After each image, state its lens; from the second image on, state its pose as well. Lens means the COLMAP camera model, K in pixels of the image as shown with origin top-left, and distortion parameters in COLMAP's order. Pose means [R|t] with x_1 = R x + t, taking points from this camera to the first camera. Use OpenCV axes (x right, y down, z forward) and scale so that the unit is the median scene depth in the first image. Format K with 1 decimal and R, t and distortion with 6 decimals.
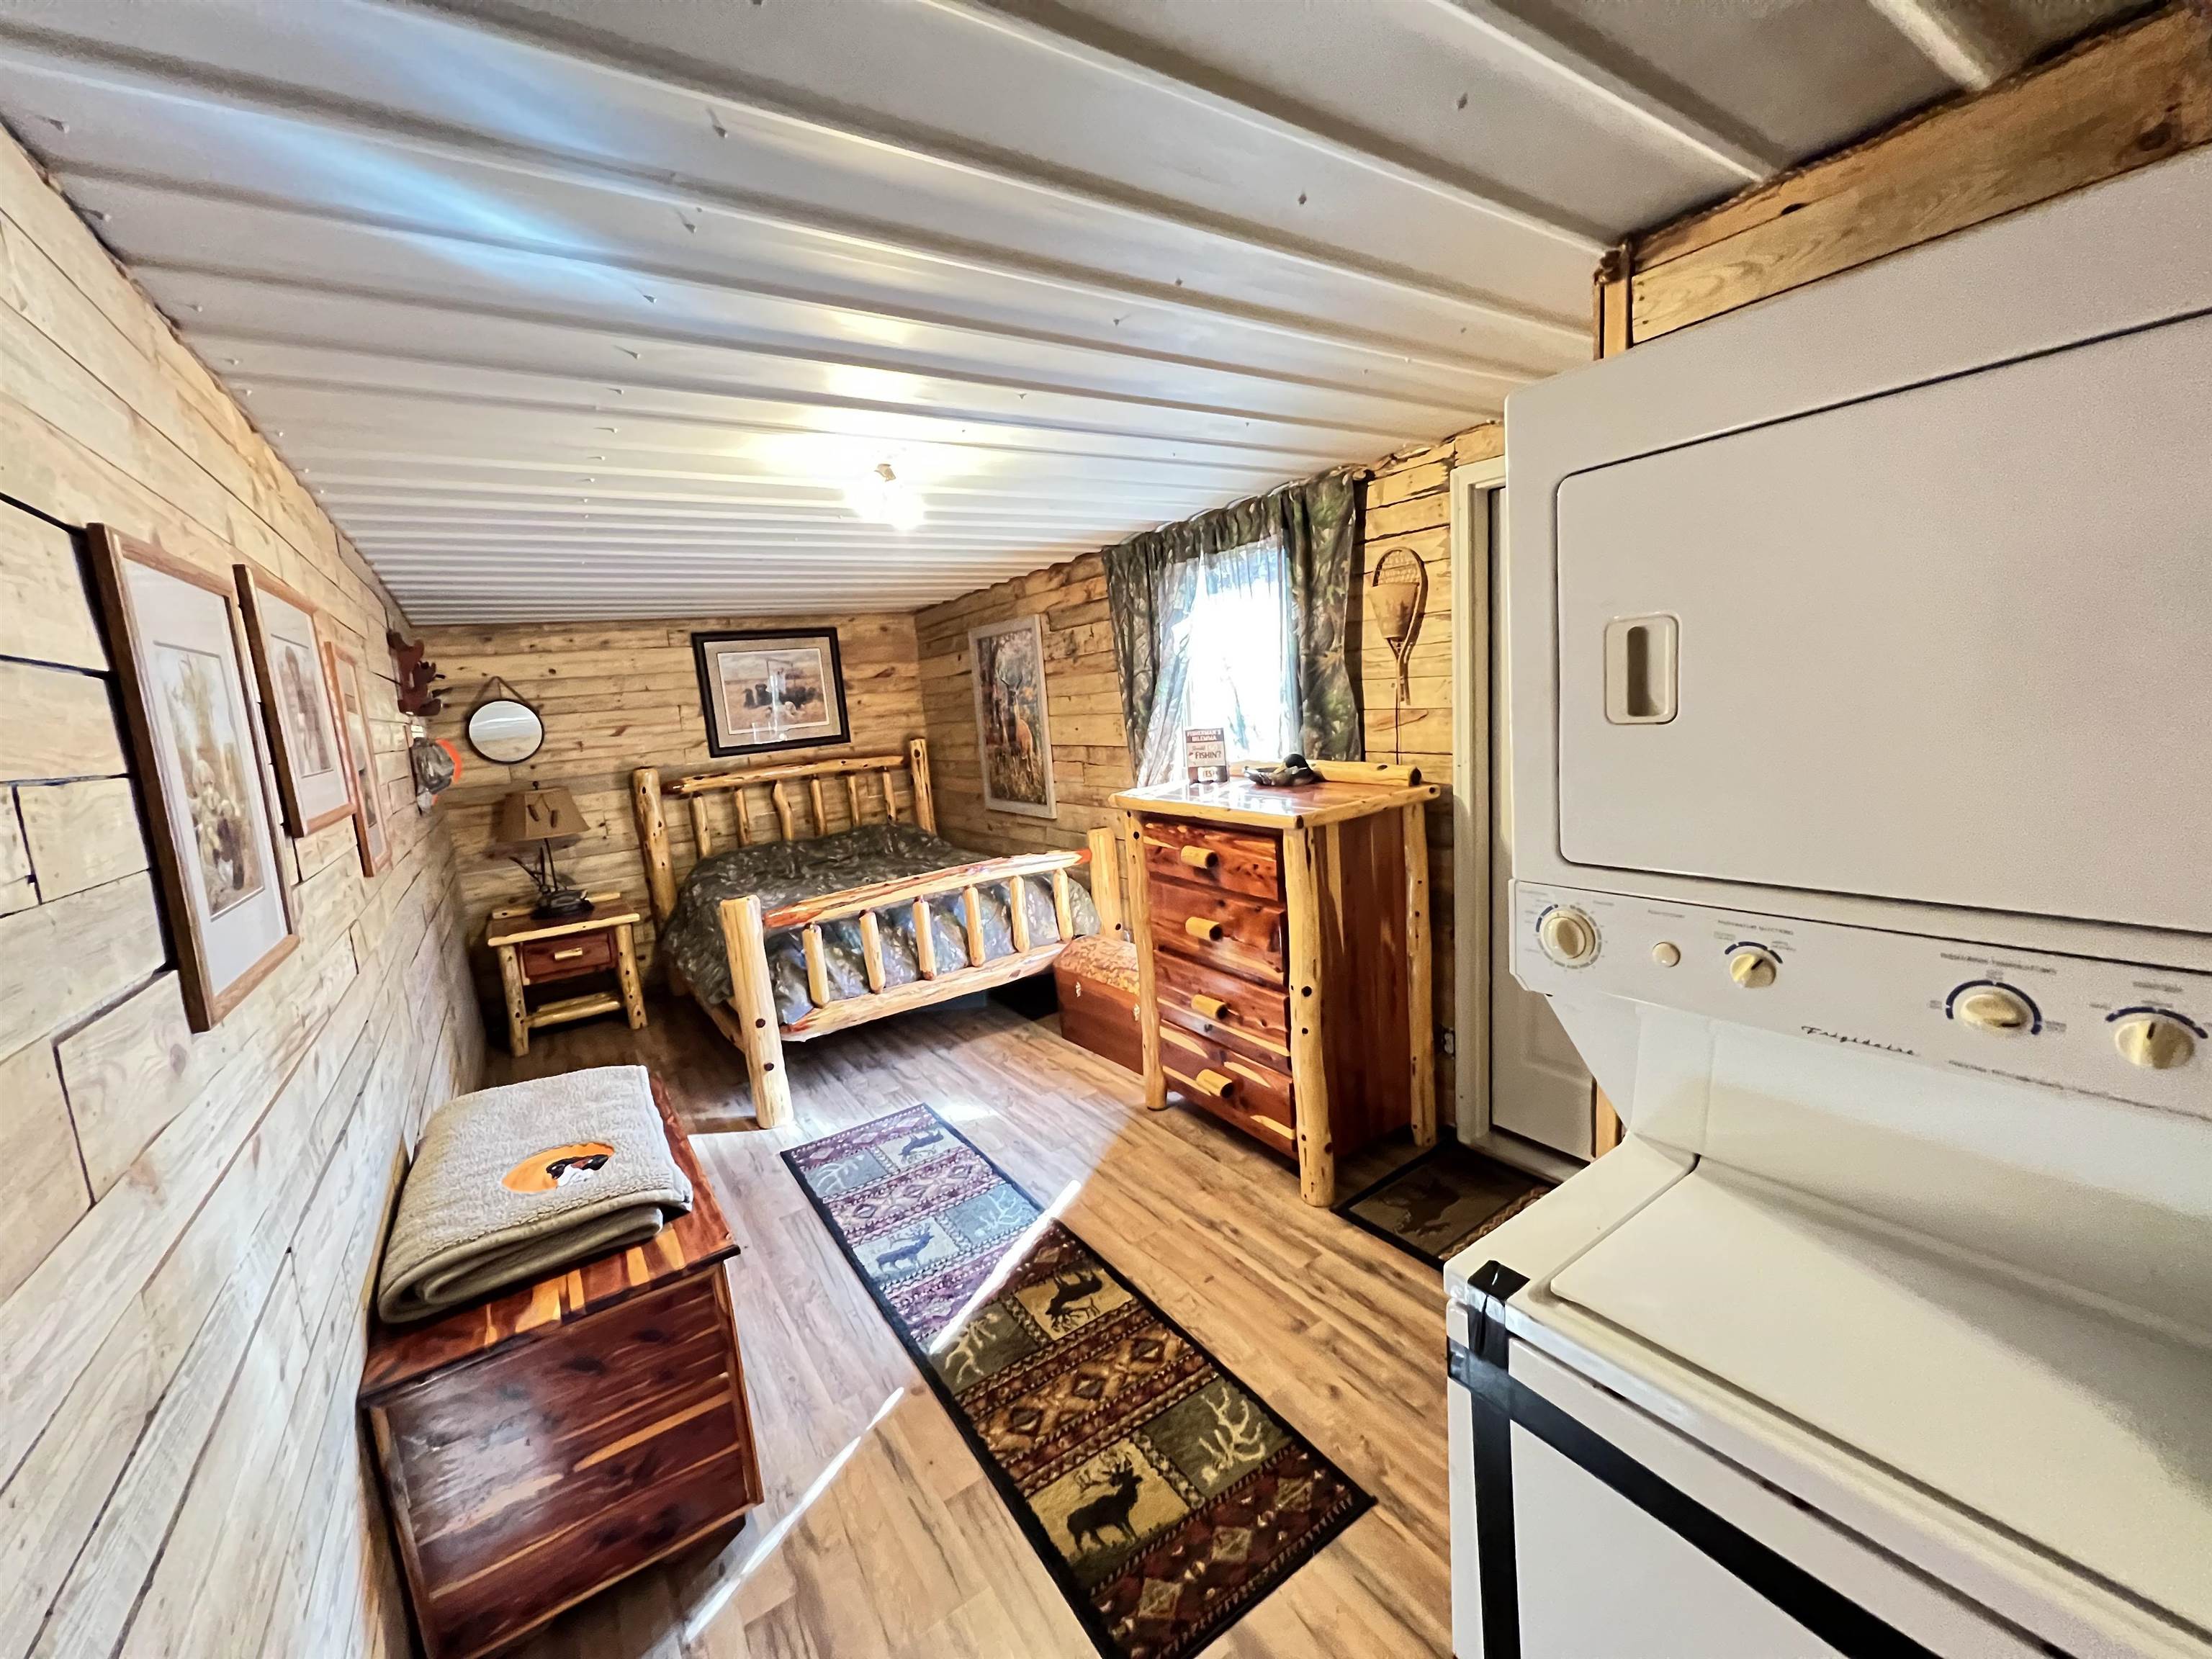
lens RADIAL K [[883.9, 0, 1098.7], [0, 883.9, 825.8], [0, 0, 1]] dist [-0.001525, 0.000186]
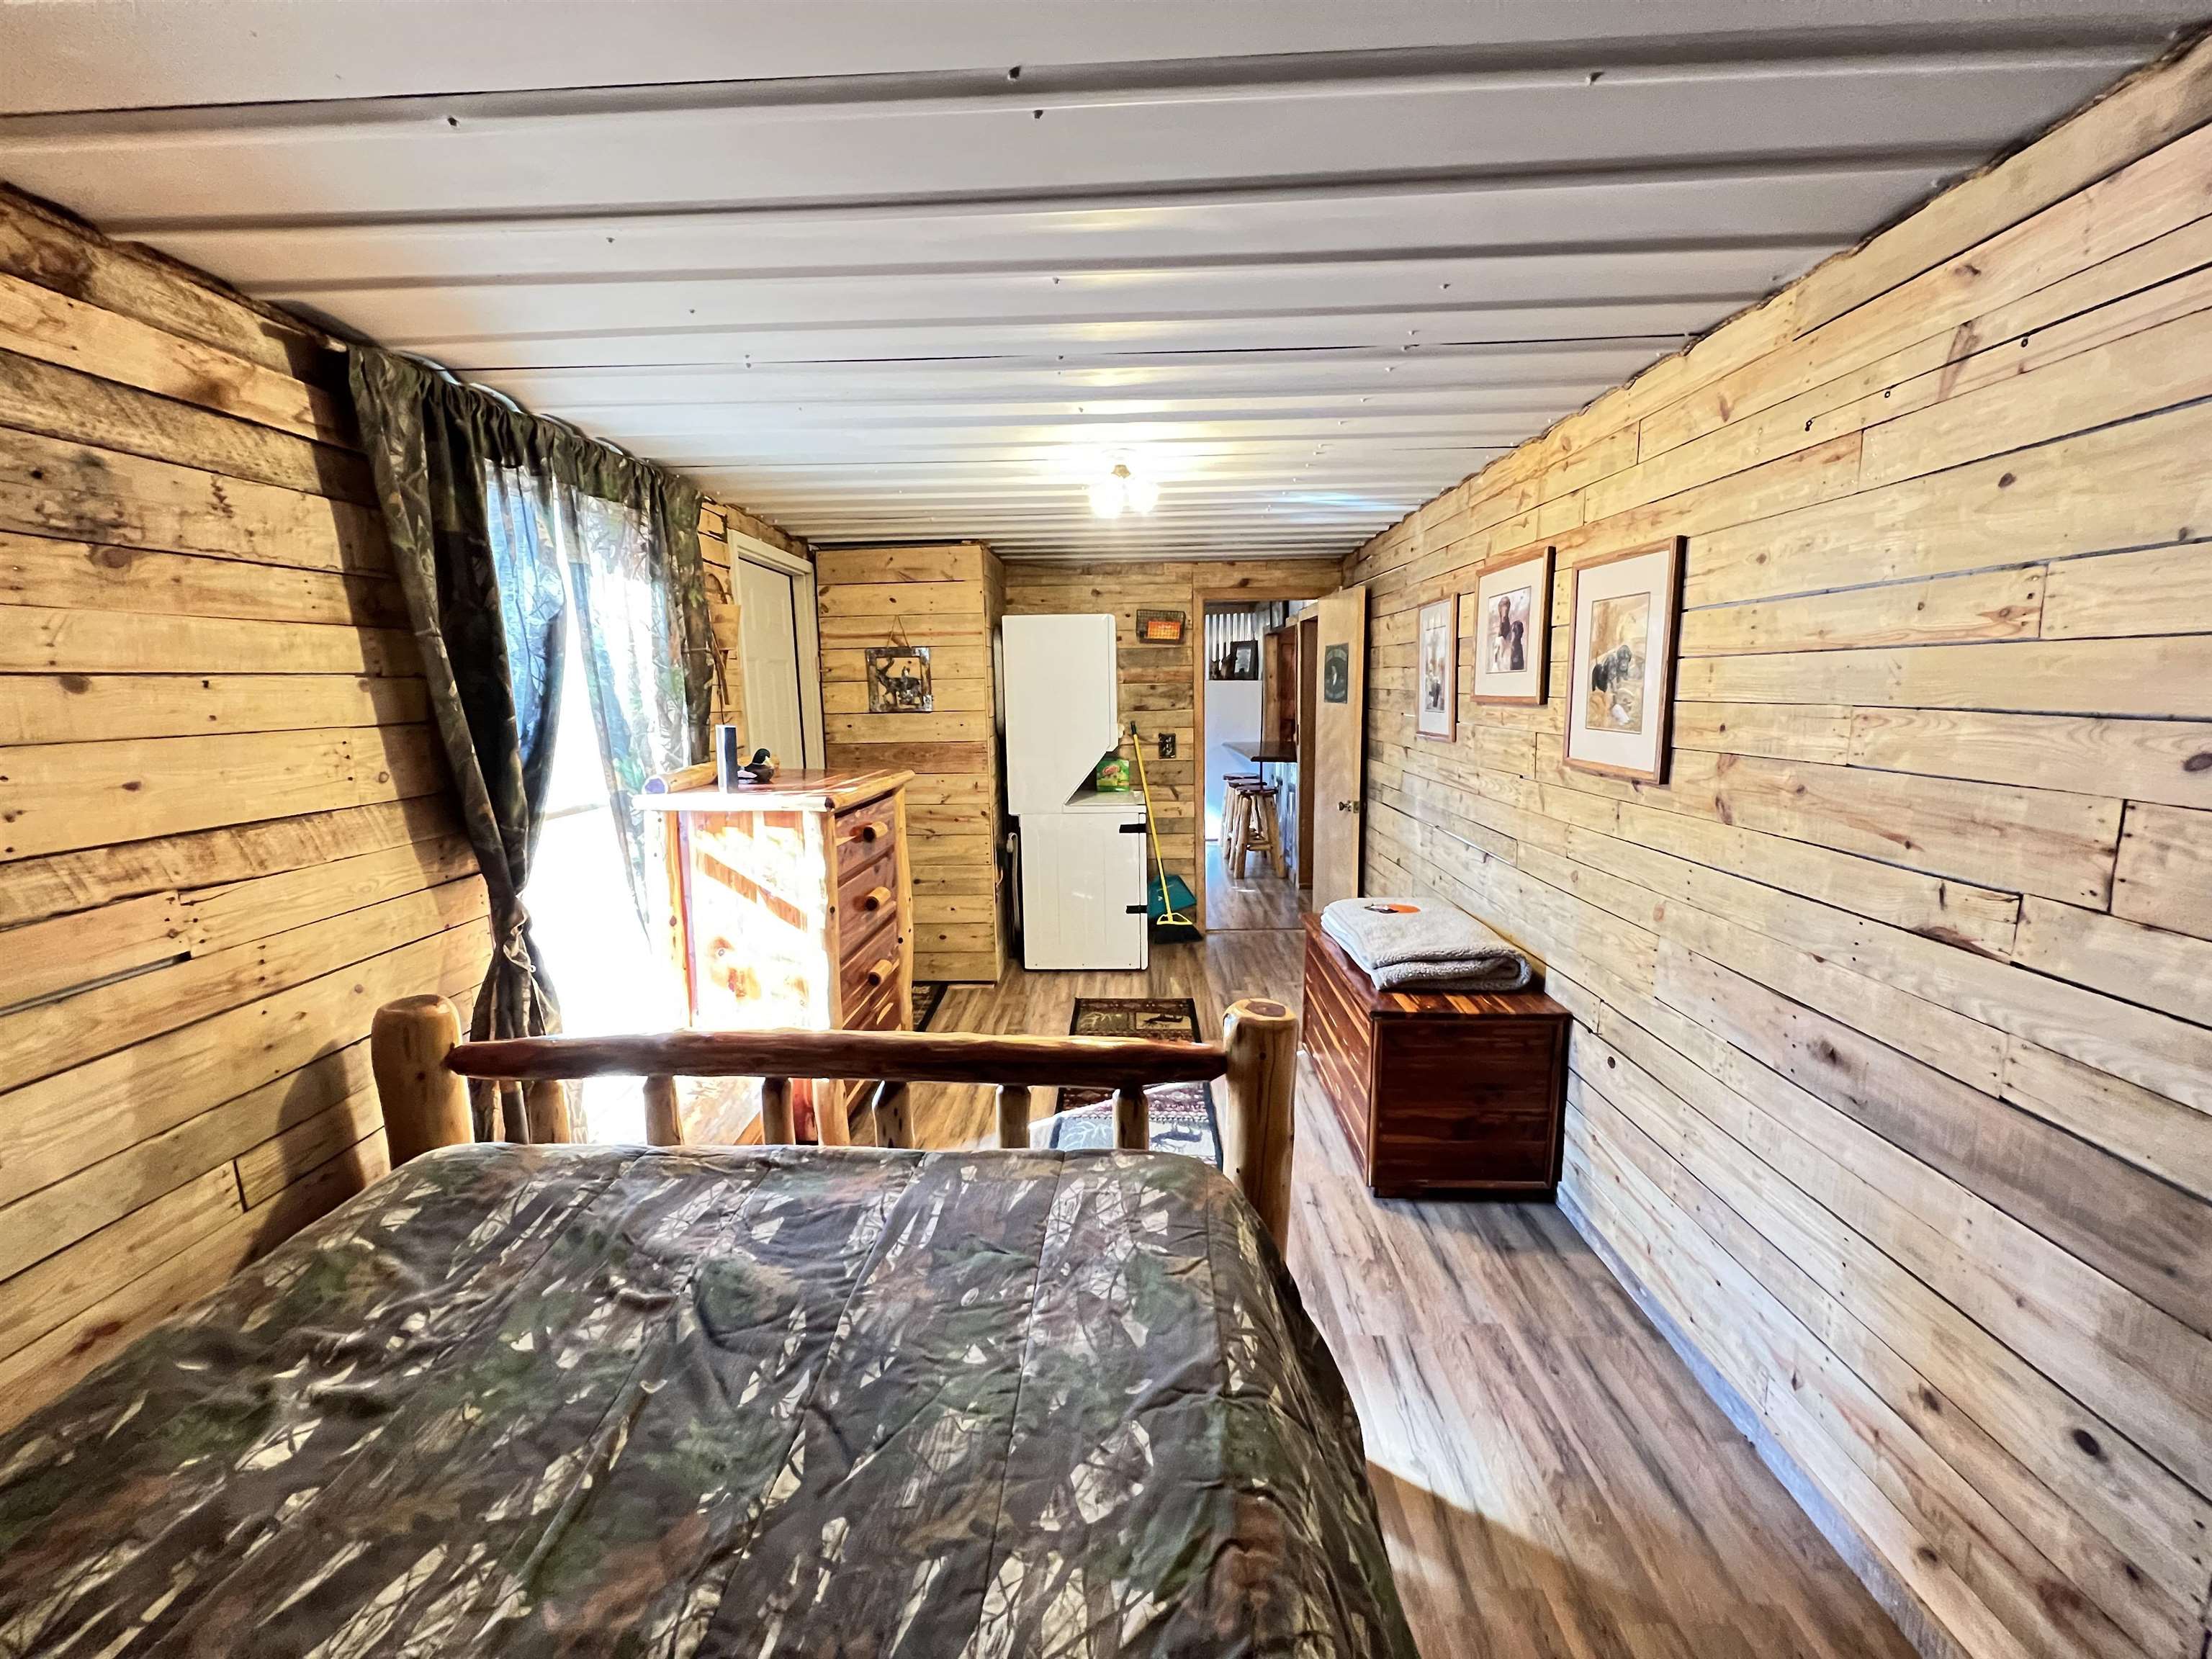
lens RADIAL K [[883.9, 0, 1098.7], [0, 883.9, 825.8], [0, 0, 1]] dist [-0.001525, 0.000186]
pose [[-0.807182, -0.002622, 0.590297, -0.599971], [0.167131, 0.958058, 0.232793, -0.142852], [-0.566149, 0.286563, -0.772889, 1.345648]]
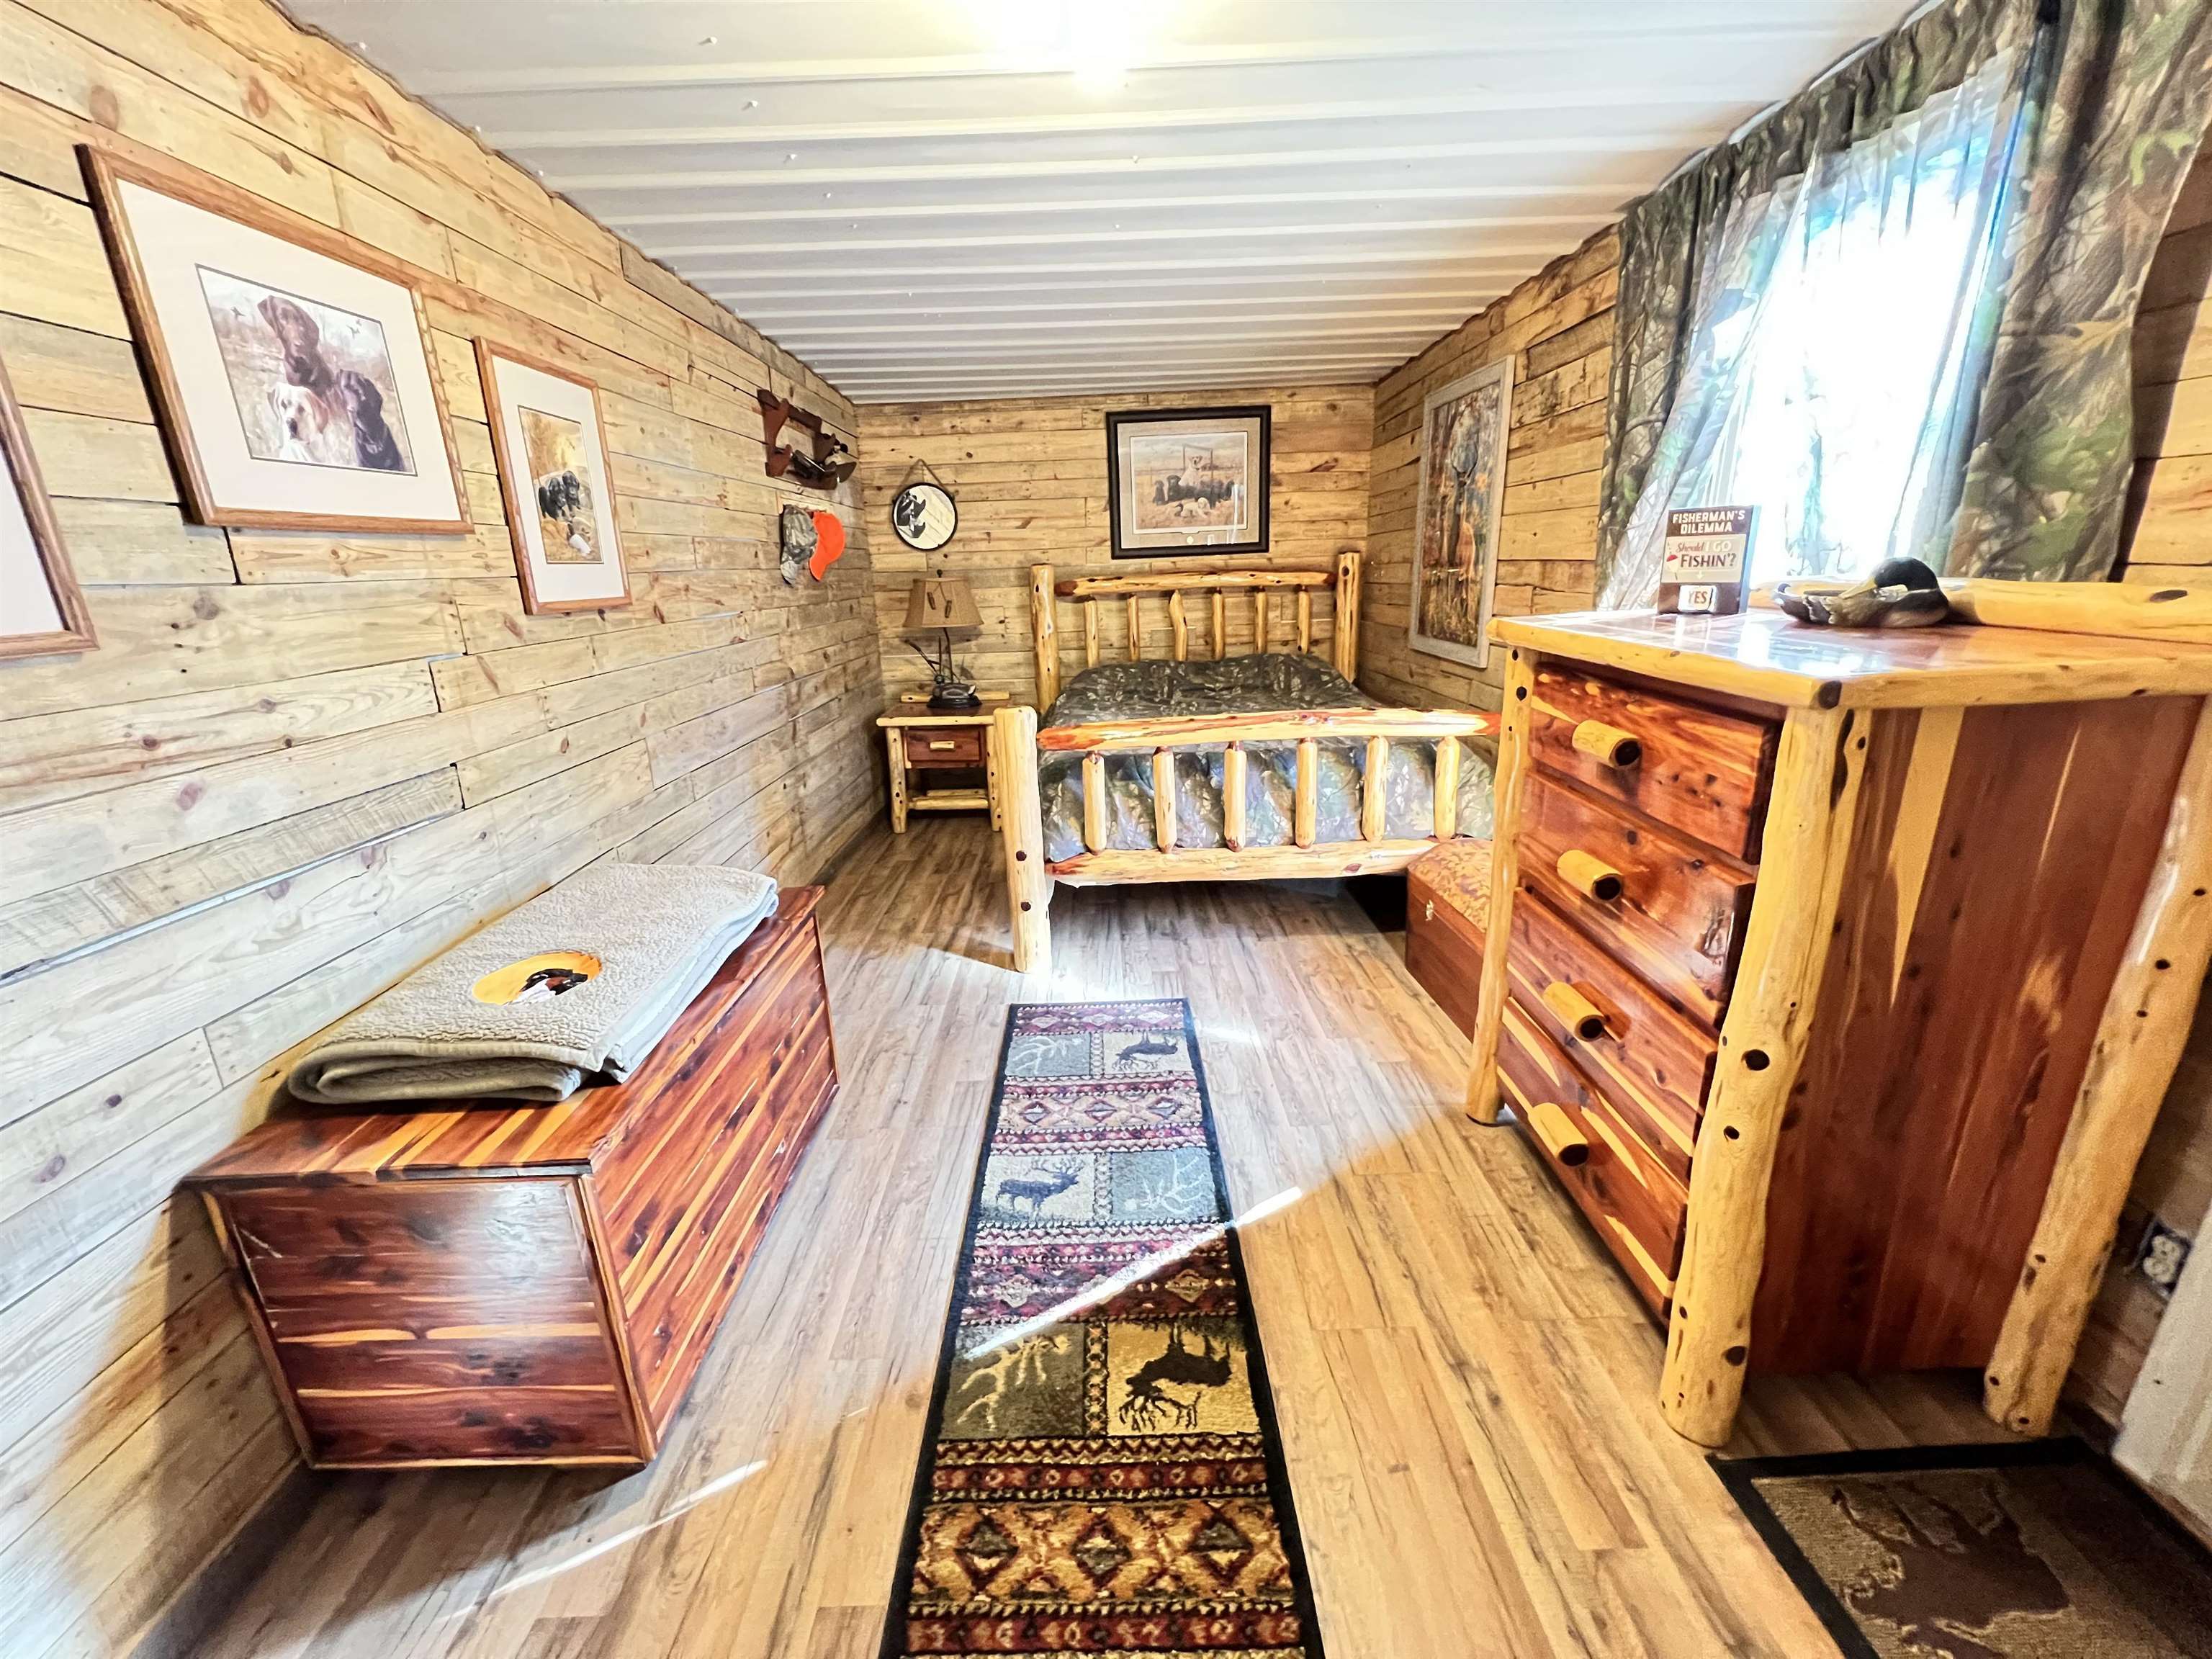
lens RADIAL K [[883.9, 0, 1098.7], [0, 883.9, 825.8], [0, 0, 1]] dist [-0.001525, 0.000186]
pose [[0.832538, 0.208096, -0.513396, 0.114017], [-0.116936, 0.971896, 0.204314, 0.008495], [0.541485, -0.110065, 0.833475, 0.309834]]
